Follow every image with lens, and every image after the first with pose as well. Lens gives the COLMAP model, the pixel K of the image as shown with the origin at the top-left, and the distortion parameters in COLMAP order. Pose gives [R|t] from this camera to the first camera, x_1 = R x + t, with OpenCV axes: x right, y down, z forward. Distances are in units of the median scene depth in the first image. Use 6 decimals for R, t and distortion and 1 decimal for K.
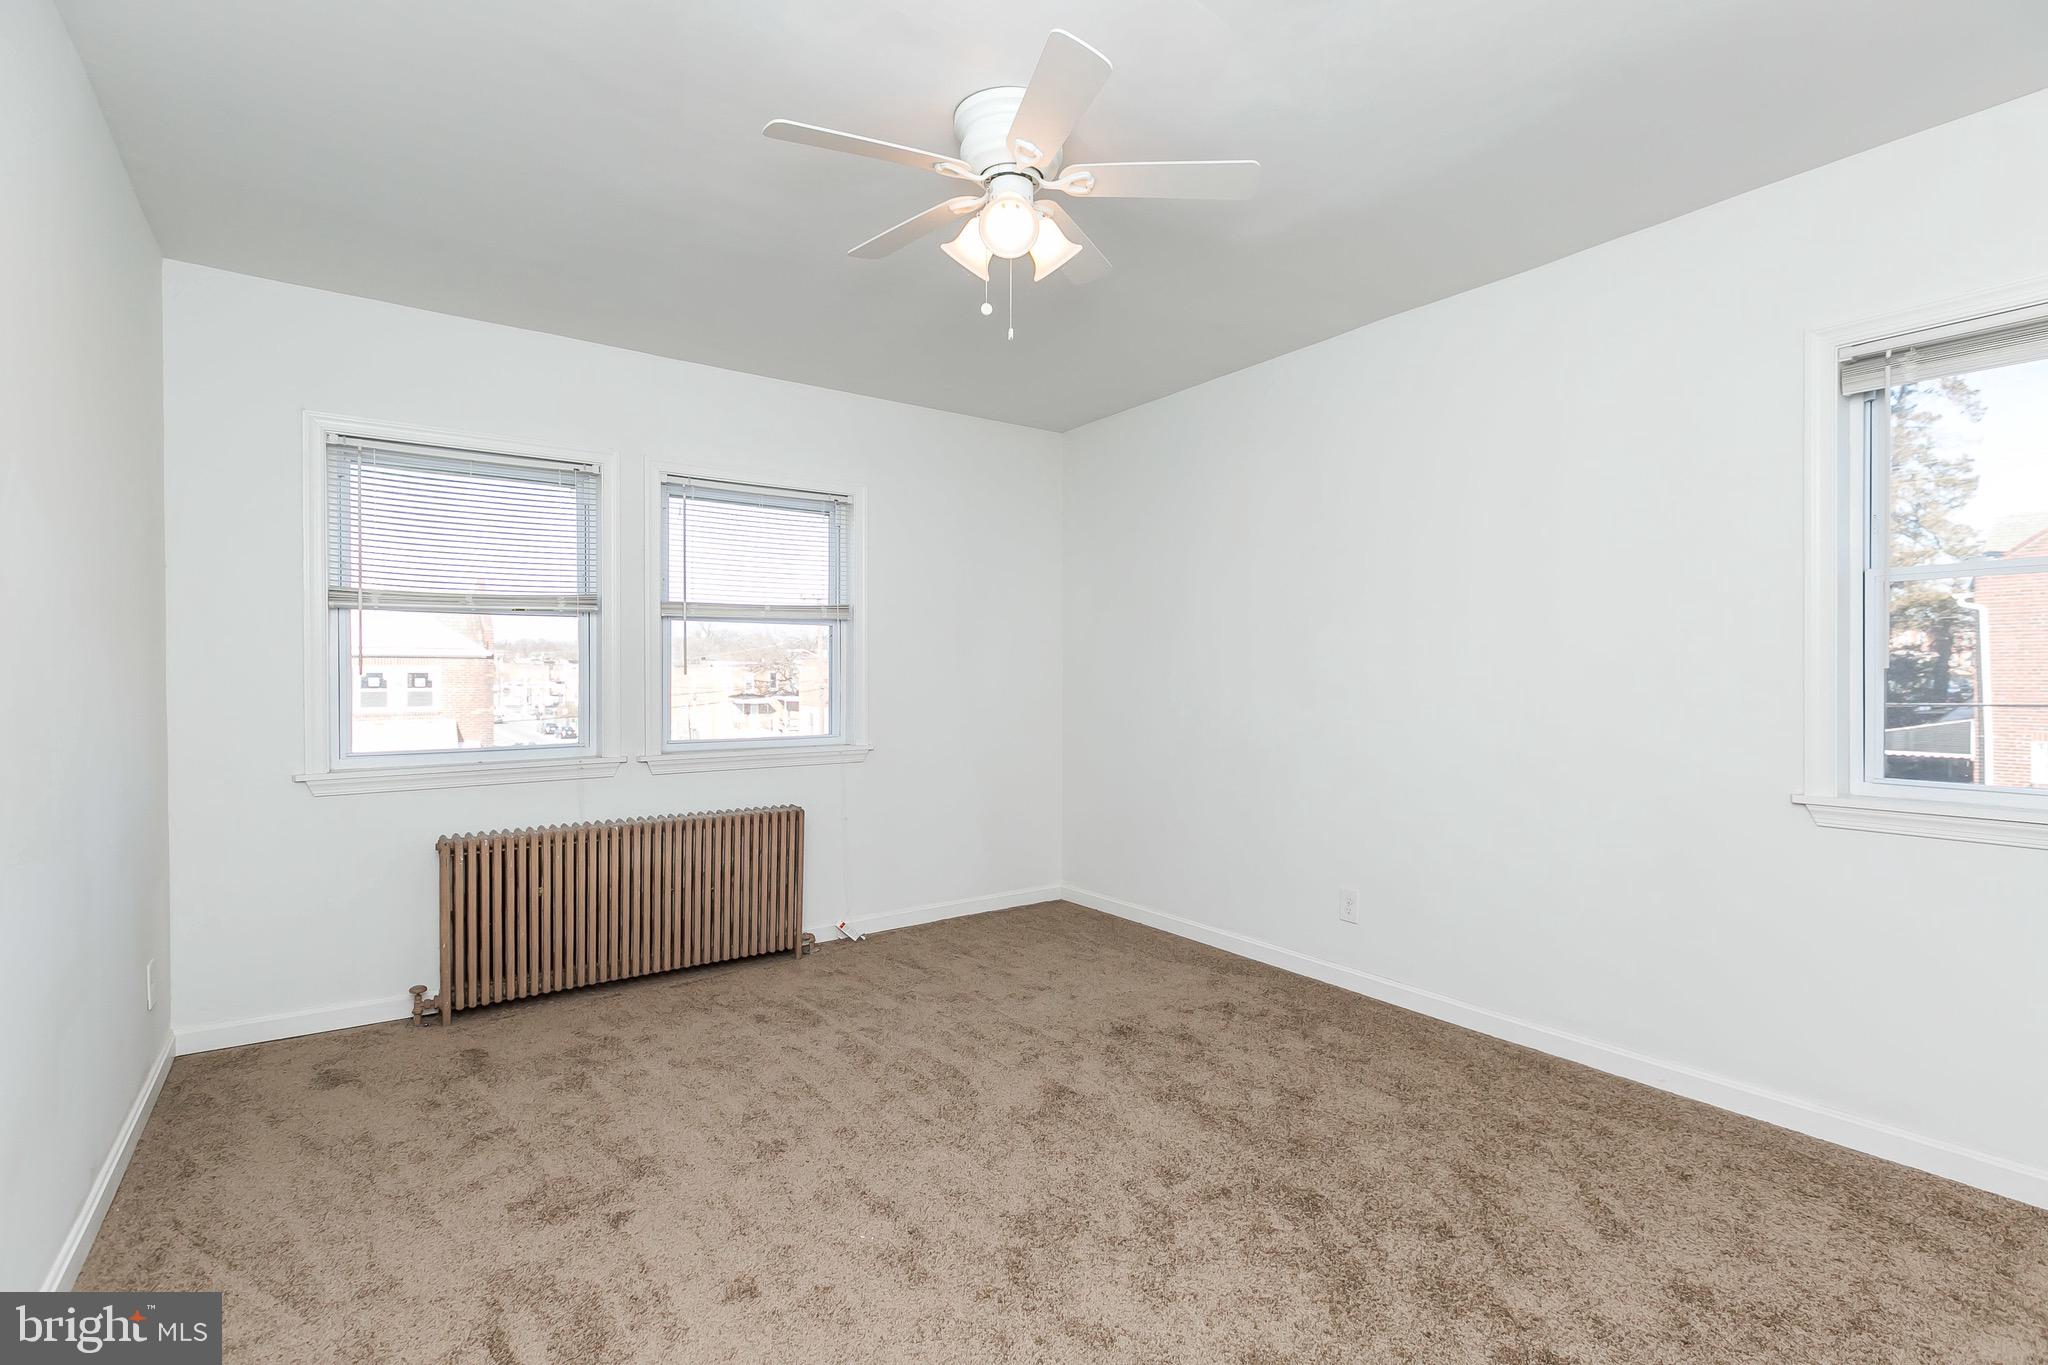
lens RADIAL K [[922.9, 0, 1030.2], [0, 922.9, 685.6], [0, 0, 1]] dist [-0.000503, 0.000897]
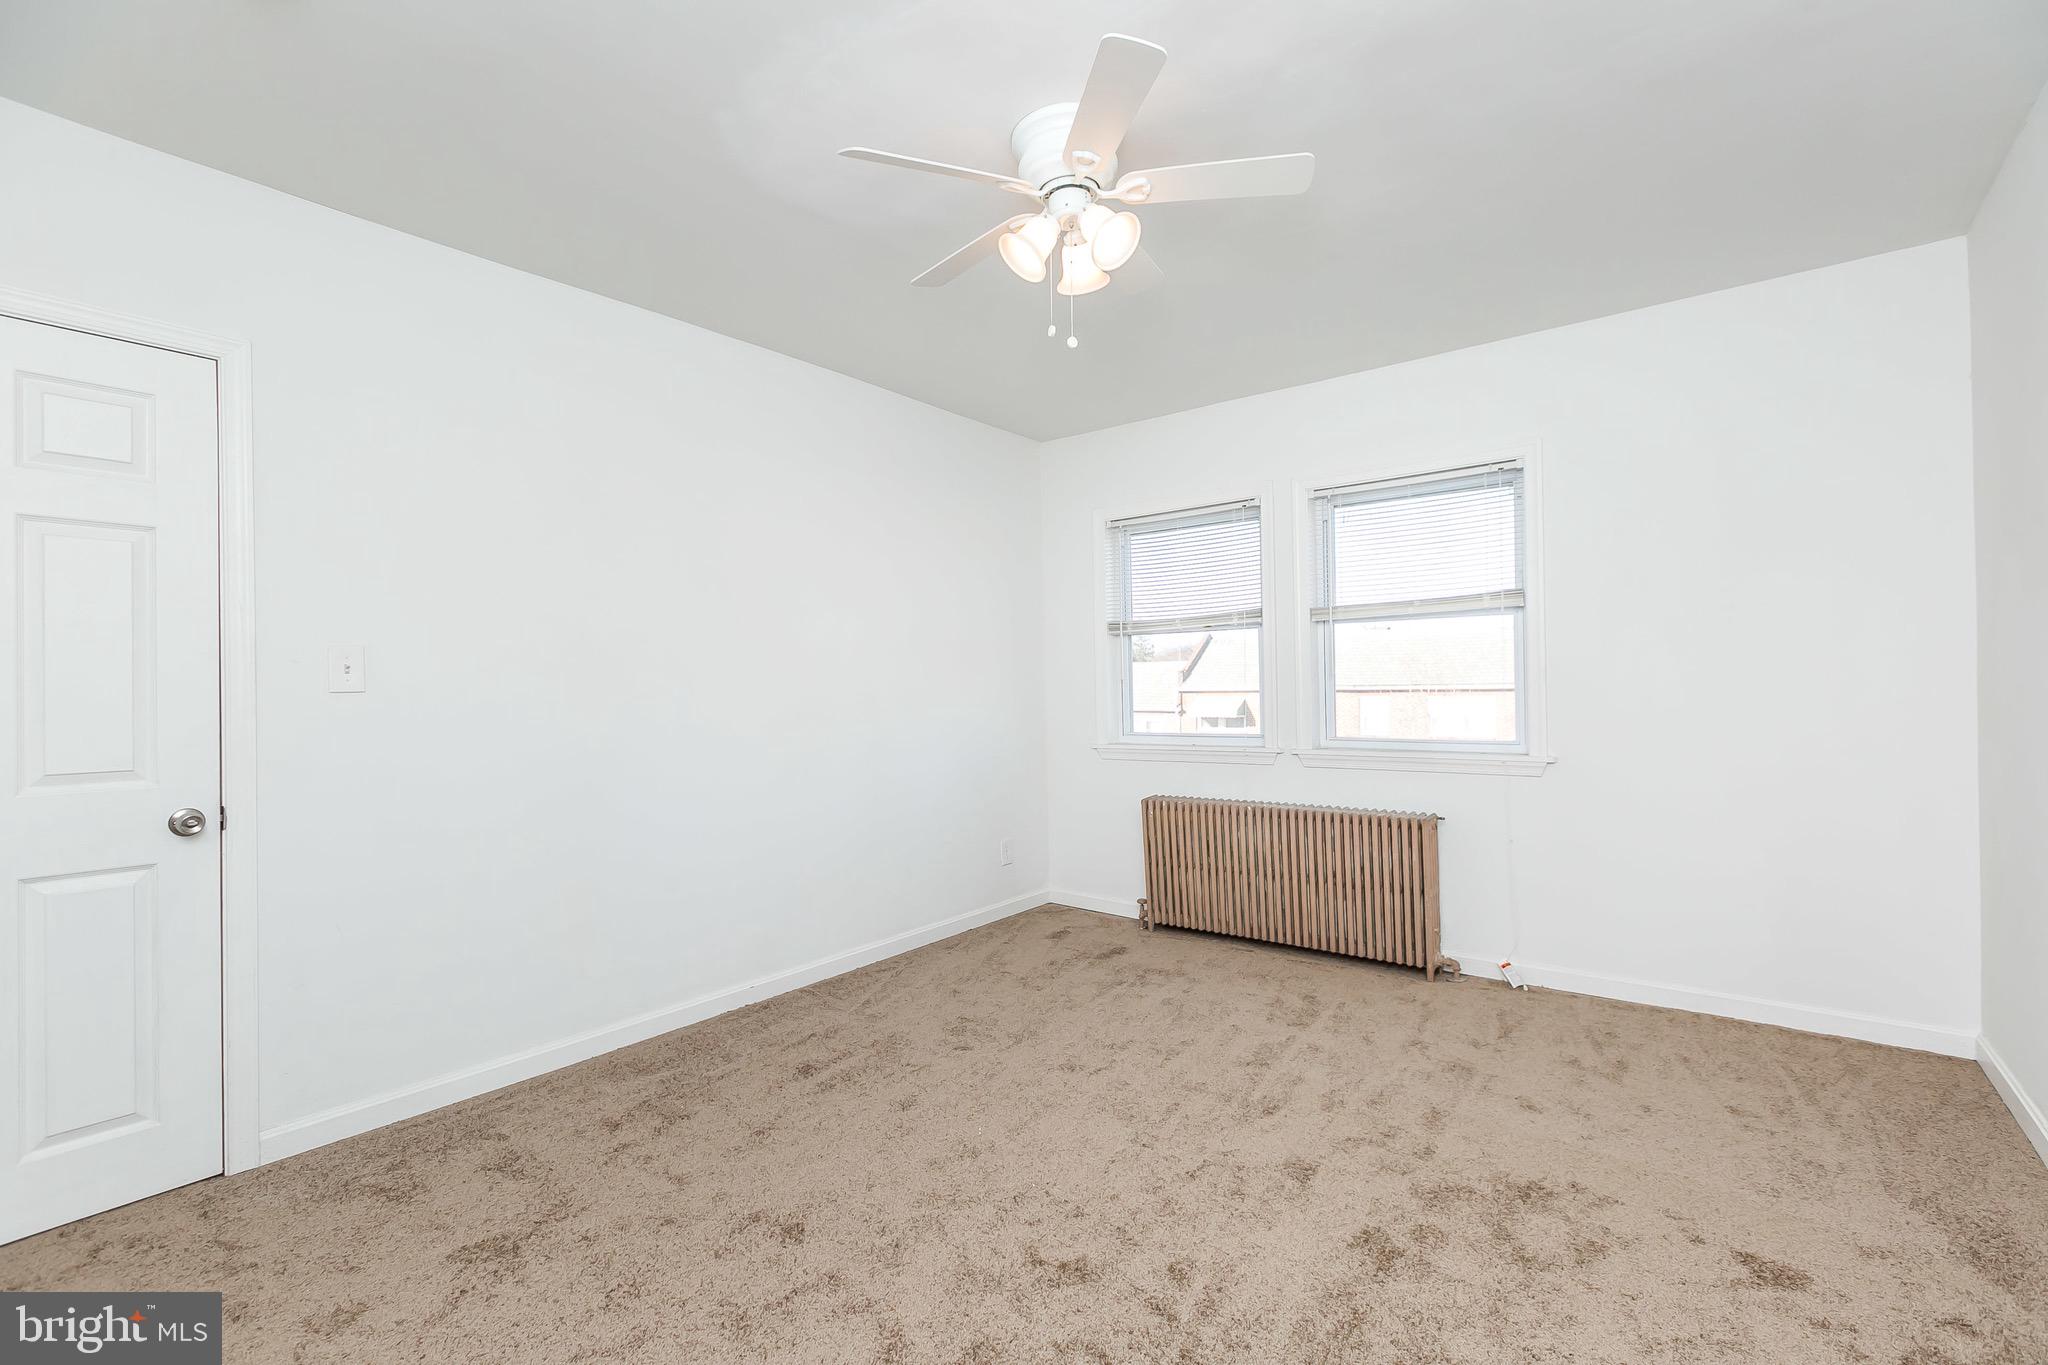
lens RADIAL K [[922.9, 0, 1030.2], [0, 922.9, 685.6], [0, 0, 1]] dist [-0.000503, 0.000897]
pose [[0.271372, 0.000322, -0.962475, 0.567482], [0.007174, 0.999971, 0.002357, -0.004898], [0.962448, -0.007545, 0.271362, 0.393589]]
